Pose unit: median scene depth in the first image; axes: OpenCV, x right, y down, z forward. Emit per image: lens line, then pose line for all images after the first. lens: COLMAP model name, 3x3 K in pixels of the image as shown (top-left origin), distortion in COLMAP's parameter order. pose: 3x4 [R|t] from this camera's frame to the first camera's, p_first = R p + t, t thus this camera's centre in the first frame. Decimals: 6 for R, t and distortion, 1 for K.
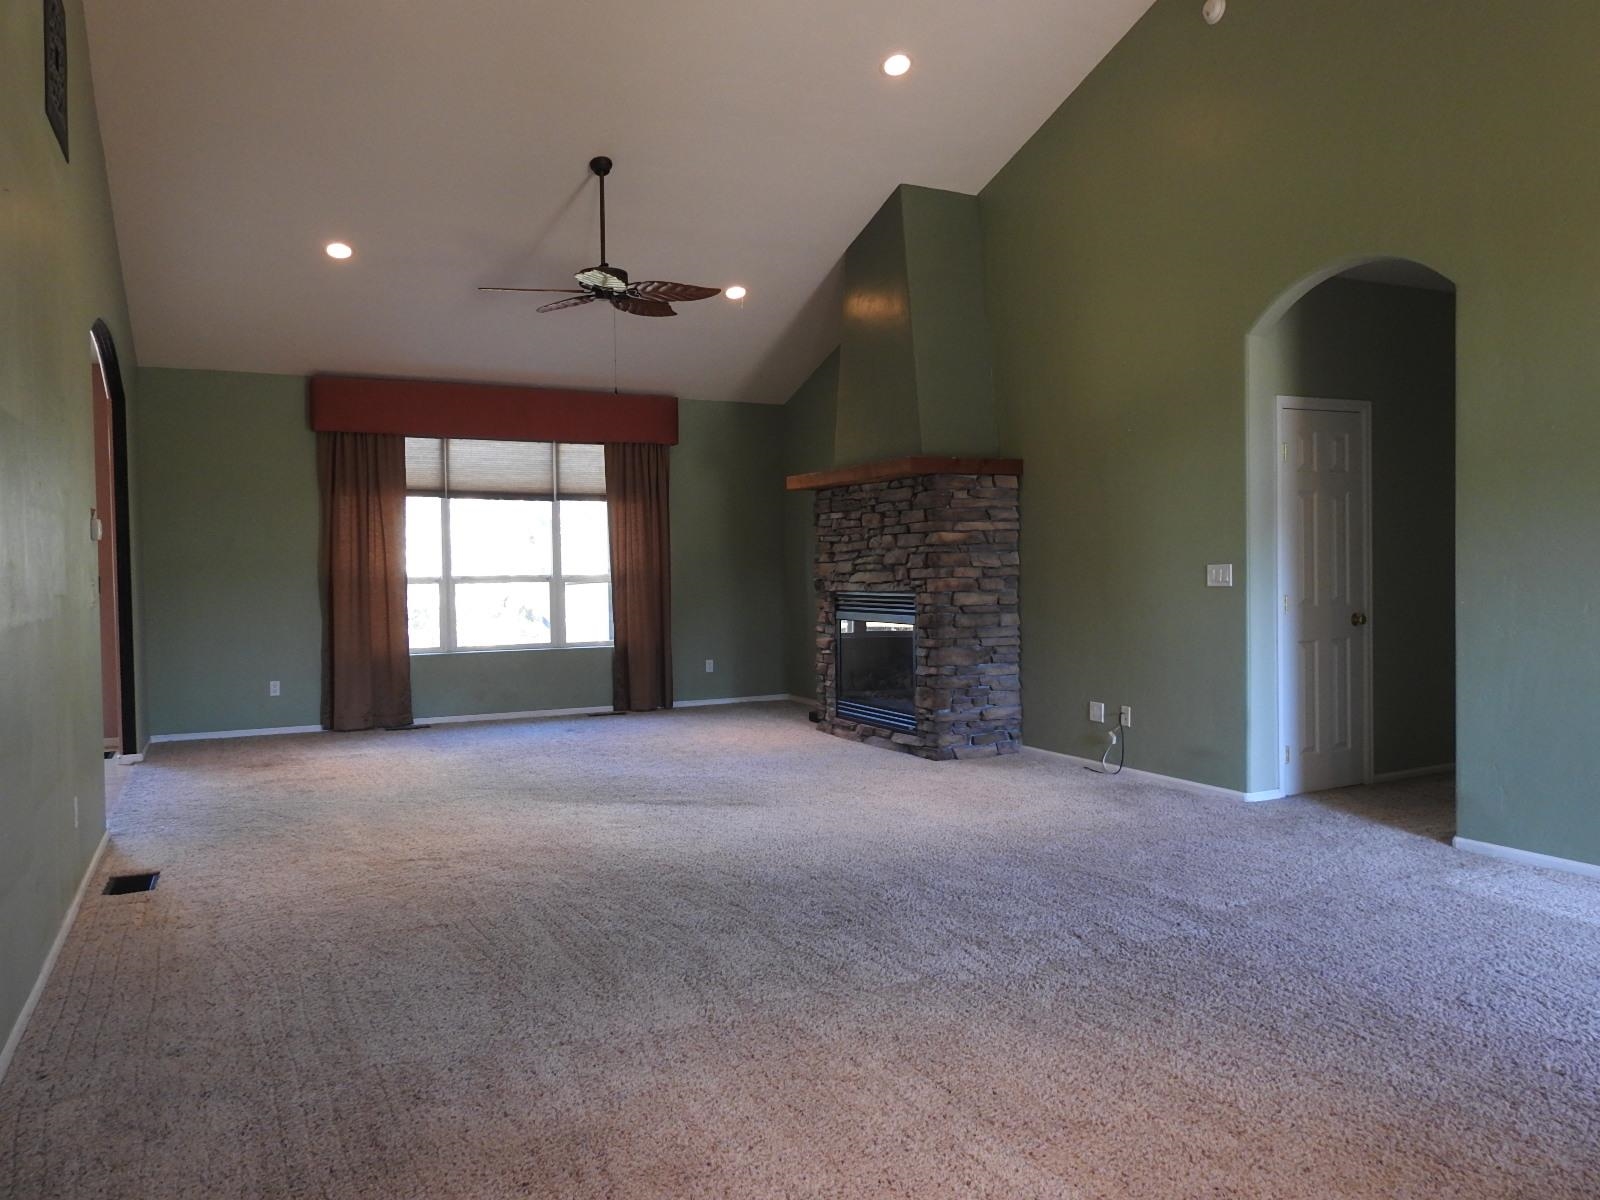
lens RADIAL K [[1140.6, 0, 800.0], [0, 1140.6, 596.9], [0, 0, 1]] dist [0.008160, -0.006415]
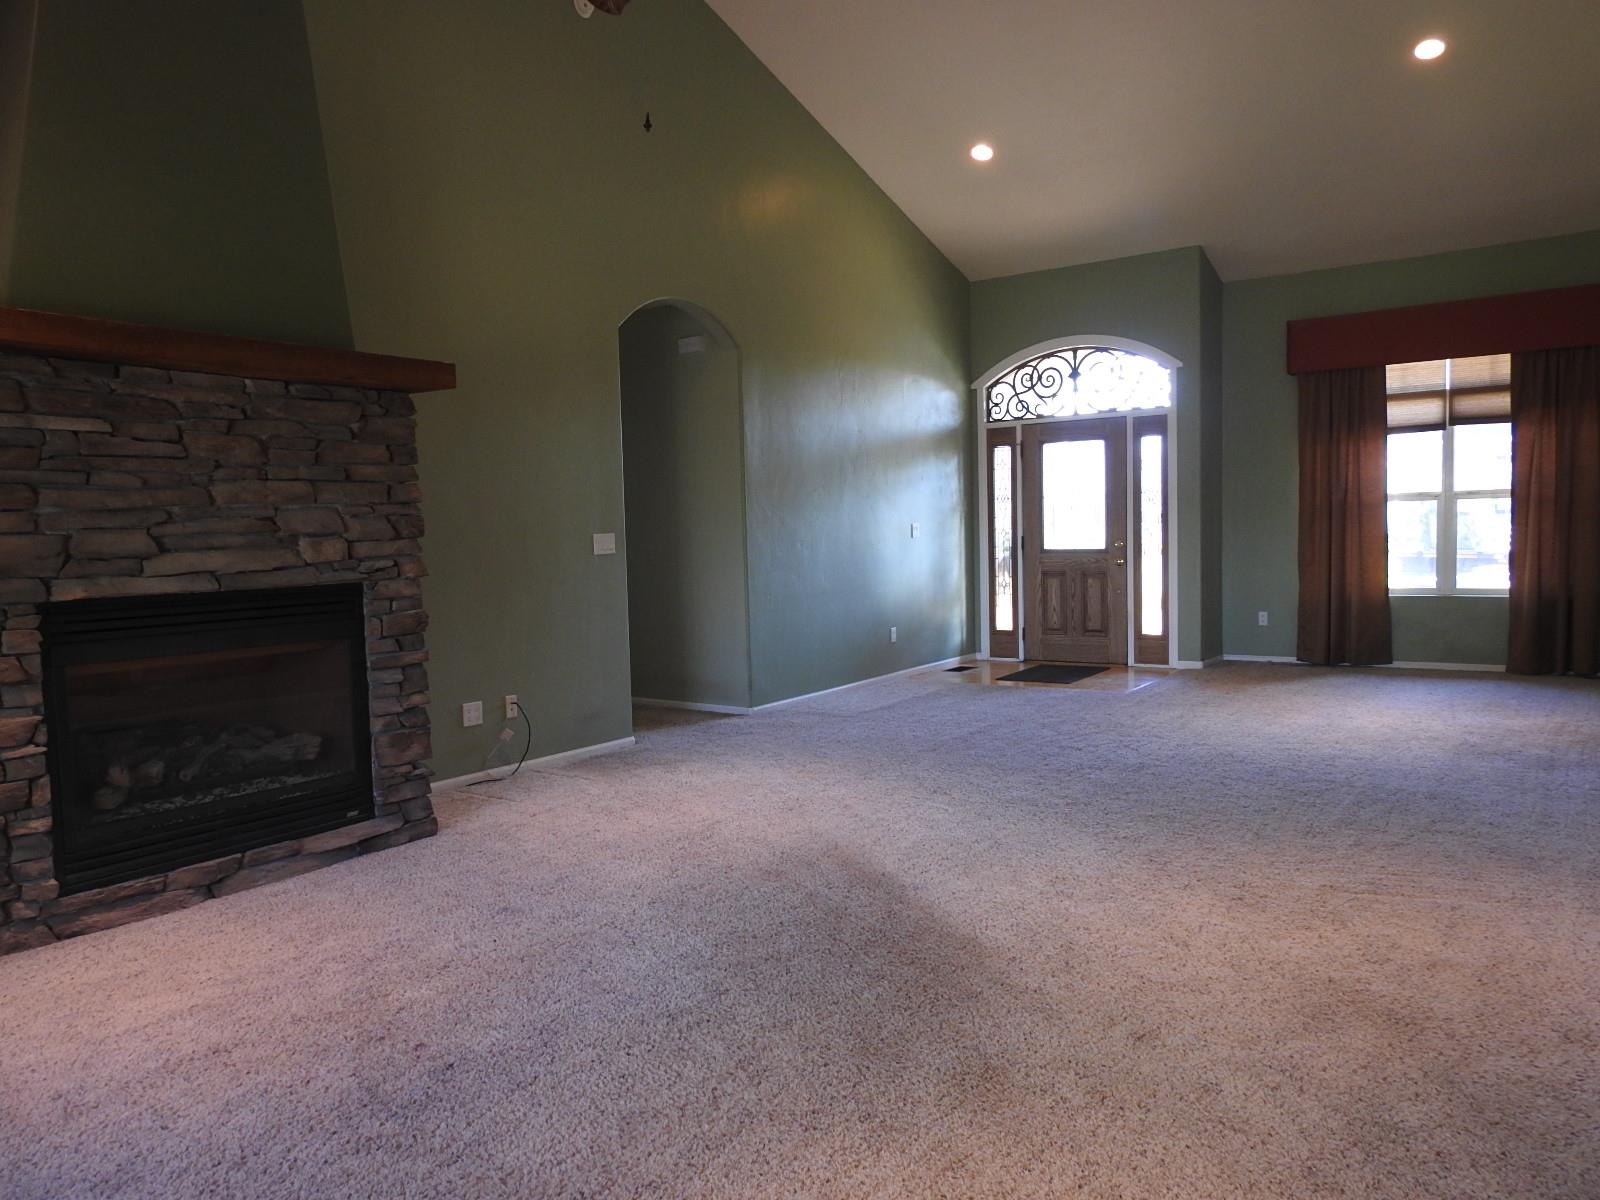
lens RADIAL K [[1140.6, 0, 801.9], [0, 1140.6, 601.4], [0, 0, 1]] dist [0.008160, -0.006415]
pose [[-0.482105, -0.015478, 0.875977, -0.543468], [0.072220, 0.995739, 0.057342, -0.010688], [-0.873132, 0.090908, -0.478932, 1.096433]]
